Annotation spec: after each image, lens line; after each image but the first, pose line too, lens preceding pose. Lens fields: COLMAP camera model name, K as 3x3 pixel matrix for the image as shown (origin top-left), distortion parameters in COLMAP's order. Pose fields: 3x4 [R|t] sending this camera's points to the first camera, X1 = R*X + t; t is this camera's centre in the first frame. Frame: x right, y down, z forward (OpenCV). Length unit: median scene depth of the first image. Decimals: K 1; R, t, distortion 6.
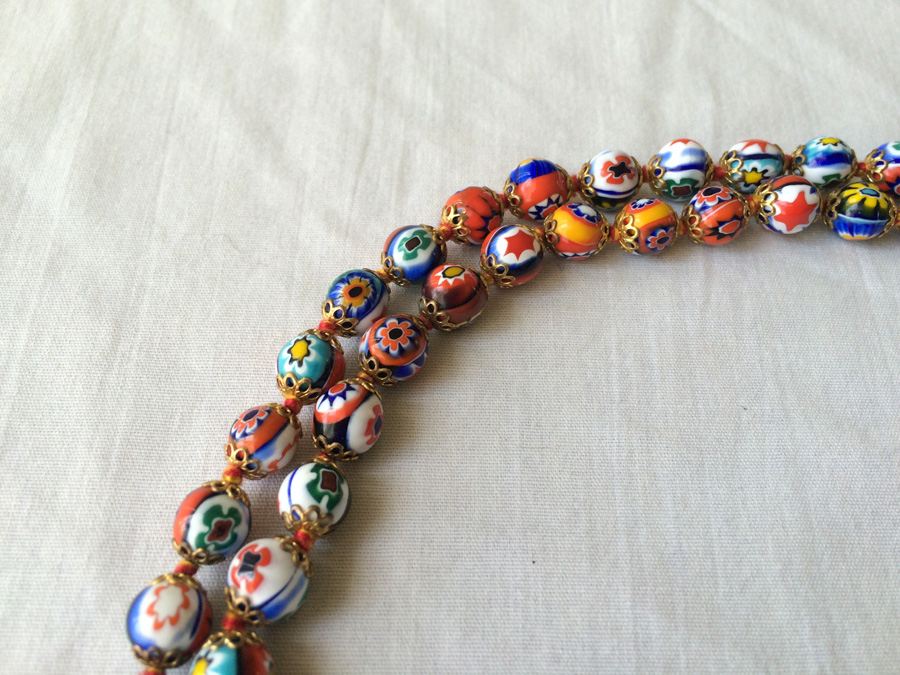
lens RADIAL K [[833.7, 0, 450.0], [0, 833.7, 337.5], [0, 0, 1]] dist [0.078872, -0.171353]
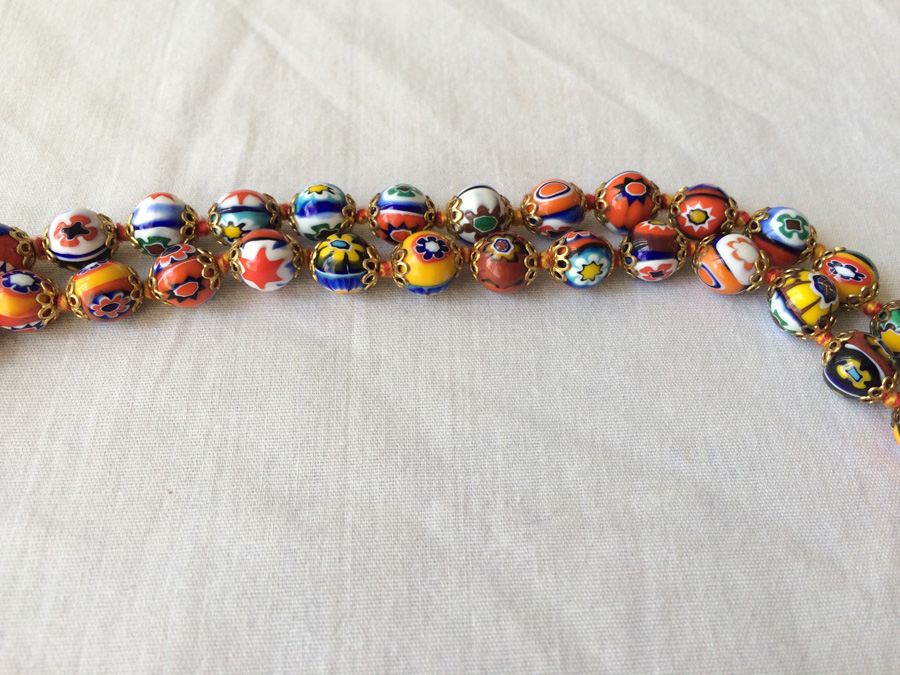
lens RADIAL K [[833.7, 0, 450.0], [0, 833.7, 337.5], [0, 0, 1]] dist [0.078872, -0.171353]
pose [[0.998352, -0.052026, 0.024230, 0.575341], [0.052214, 0.998610, -0.007183, -0.054855], [-0.023822, 0.008437, 0.999681, 0.069709]]
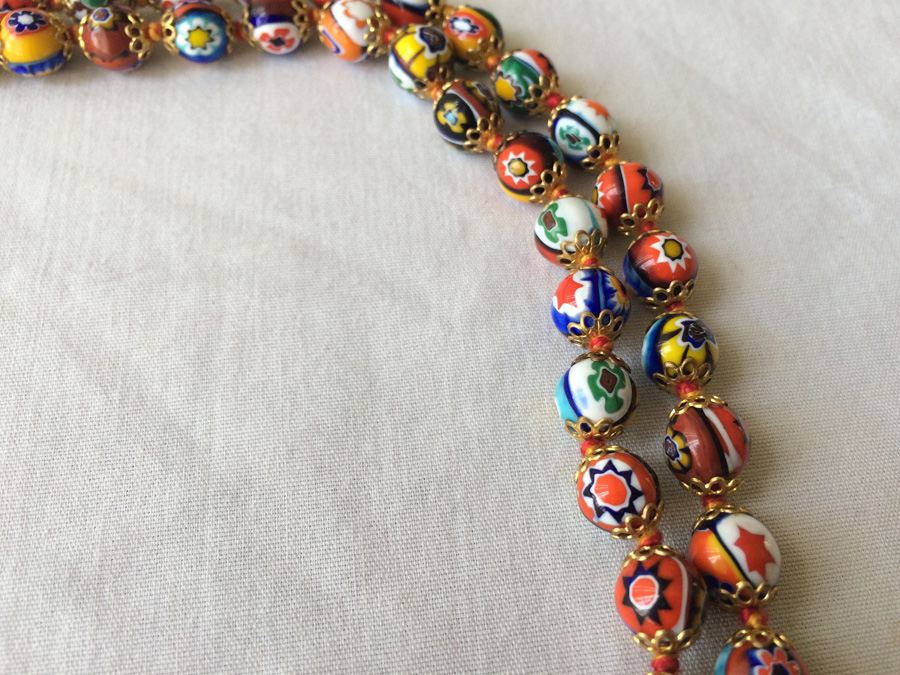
lens RADIAL K [[833.7, 0, 450.0], [0, 833.7, 337.5], [0, 0, 1]] dist [0.078872, -0.171353]
pose [[0.991635, -0.120922, 0.045155, 0.949847], [0.118651, 0.991677, 0.049985, 0.181337], [-0.050823, -0.044209, 0.997729, 0.066330]]
